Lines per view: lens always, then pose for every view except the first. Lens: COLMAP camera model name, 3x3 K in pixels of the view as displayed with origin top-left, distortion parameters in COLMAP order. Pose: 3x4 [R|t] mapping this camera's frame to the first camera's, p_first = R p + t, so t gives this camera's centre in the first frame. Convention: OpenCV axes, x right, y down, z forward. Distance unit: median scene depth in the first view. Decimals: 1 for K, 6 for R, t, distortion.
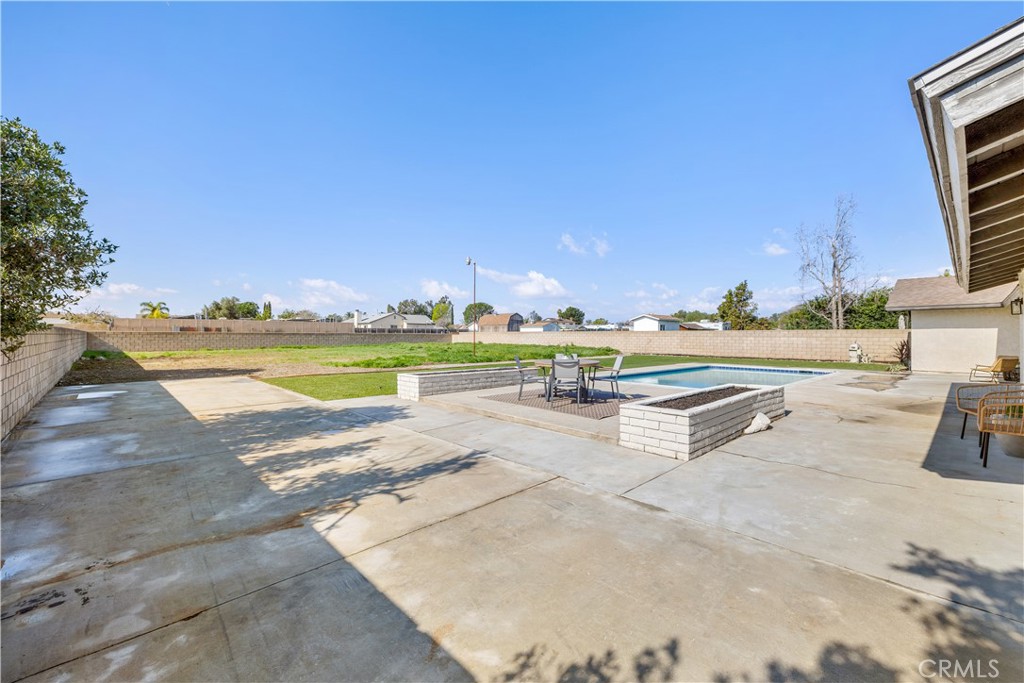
lens RADIAL K [[431.1, 0, 511.3], [0, 431.1, 337.6], [0, 0, 1]] dist [0.000383, -0.000189]
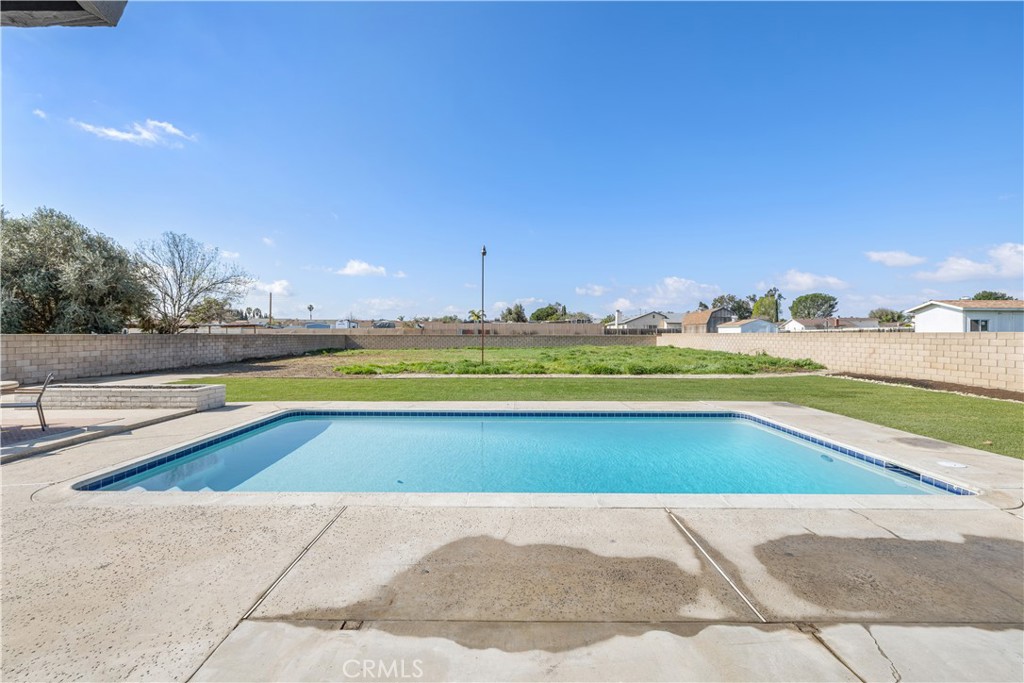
lens RADIAL K [[431.1, 0, 511.3], [0, 431.1, 337.6], [0, 0, 1]] dist [0.000383, -0.000189]
pose [[0.727970, 0.005125, -0.685590, 0.296010], [-0.003852, 0.999987, 0.003385, -0.007960], [0.685598, 0.000177, 0.727980, 0.245149]]
